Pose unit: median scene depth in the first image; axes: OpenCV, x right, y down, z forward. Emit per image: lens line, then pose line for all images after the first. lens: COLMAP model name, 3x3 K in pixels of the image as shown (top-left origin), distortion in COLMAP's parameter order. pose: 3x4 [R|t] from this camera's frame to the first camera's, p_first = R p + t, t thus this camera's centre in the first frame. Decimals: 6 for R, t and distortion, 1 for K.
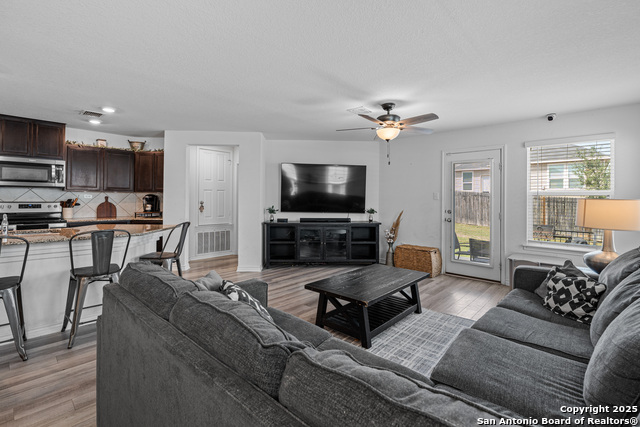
lens RADIAL K [[286.0, 0, 312.2], [0, 286.0, 194.0], [0, 0, 1]] dist [-0.001078, 0.000116]
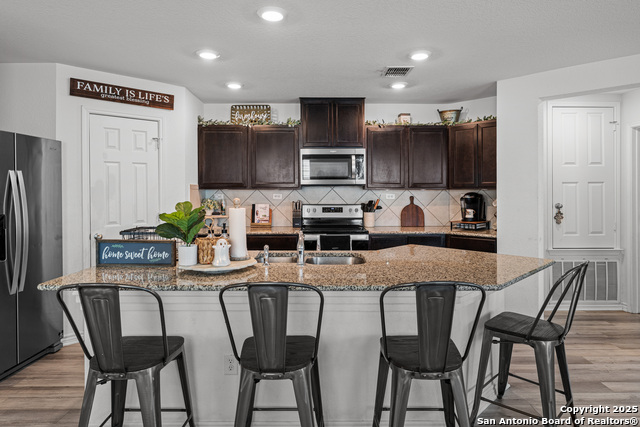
lens RADIAL K [[388.4, 0, 335.9], [0, 388.4, 192.1], [0, 0, 1]] dist [-0.002212, -0.000482]
pose [[0.709642, -0.008657, -0.704509, -0.207407], [0.020023, 0.999768, 0.007885, -0.013200], [0.704277, -0.019702, 0.709651, 0.227280]]
